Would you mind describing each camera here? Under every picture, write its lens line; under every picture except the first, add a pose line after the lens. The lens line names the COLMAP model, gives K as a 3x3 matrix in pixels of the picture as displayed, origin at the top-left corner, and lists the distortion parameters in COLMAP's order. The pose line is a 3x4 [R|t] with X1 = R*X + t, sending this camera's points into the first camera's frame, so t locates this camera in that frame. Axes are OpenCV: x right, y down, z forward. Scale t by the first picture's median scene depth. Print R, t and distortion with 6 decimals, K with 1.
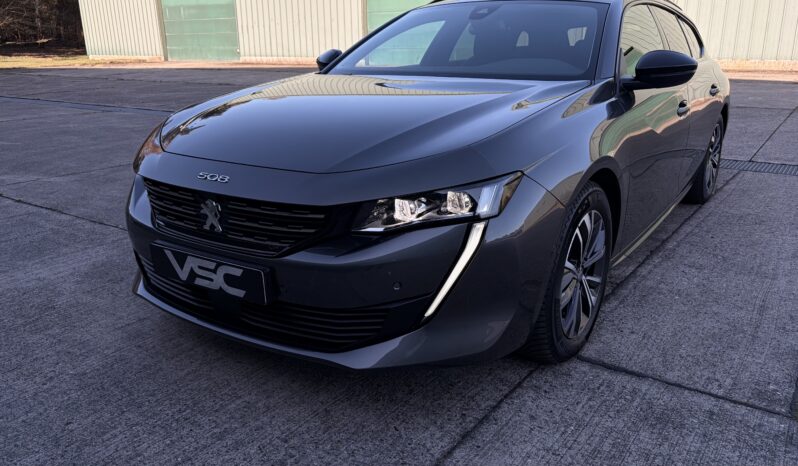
lens RADIAL K [[623.8, 0, 399.0], [0, 623.8, 233.0], [0, 0, 1]] dist [0.040313, -0.057390]
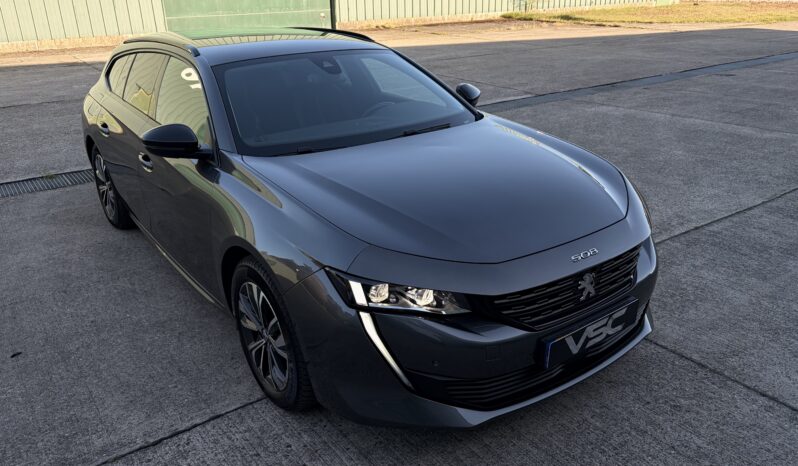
lens RADIAL K [[623.8, 0, 399.0], [0, 623.8, 233.0], [0, 0, 1]] dist [0.040313, -0.057390]
pose [[0.335418, -0.344617, 0.876775, -1.377474], [0.297137, 0.921884, 0.248675, -0.502937], [-0.893982, 0.177112, 0.411615, 0.795663]]
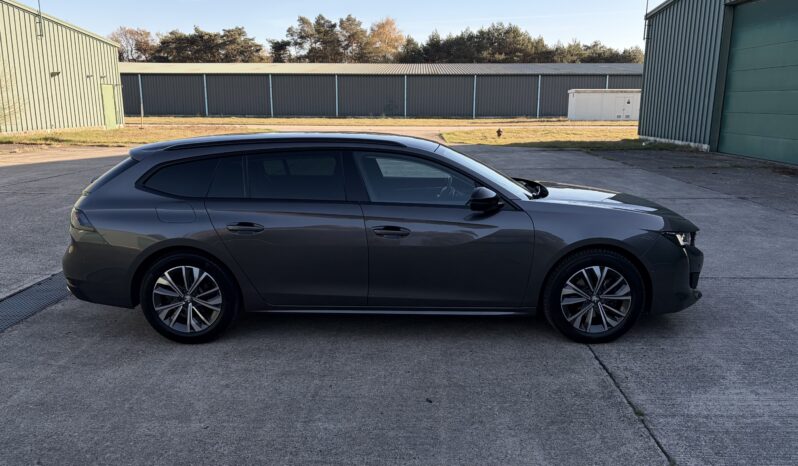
lens RADIAL K [[623.8, 0, 399.0], [0, 623.8, 233.0], [0, 0, 1]] dist [0.040313, -0.057390]
pose [[-0.549279, -0.157013, 0.820755, -1.750165], [0.251799, 0.905439, 0.341727, -1.167082], [-0.796799, 0.394369, -0.457803, 3.040757]]
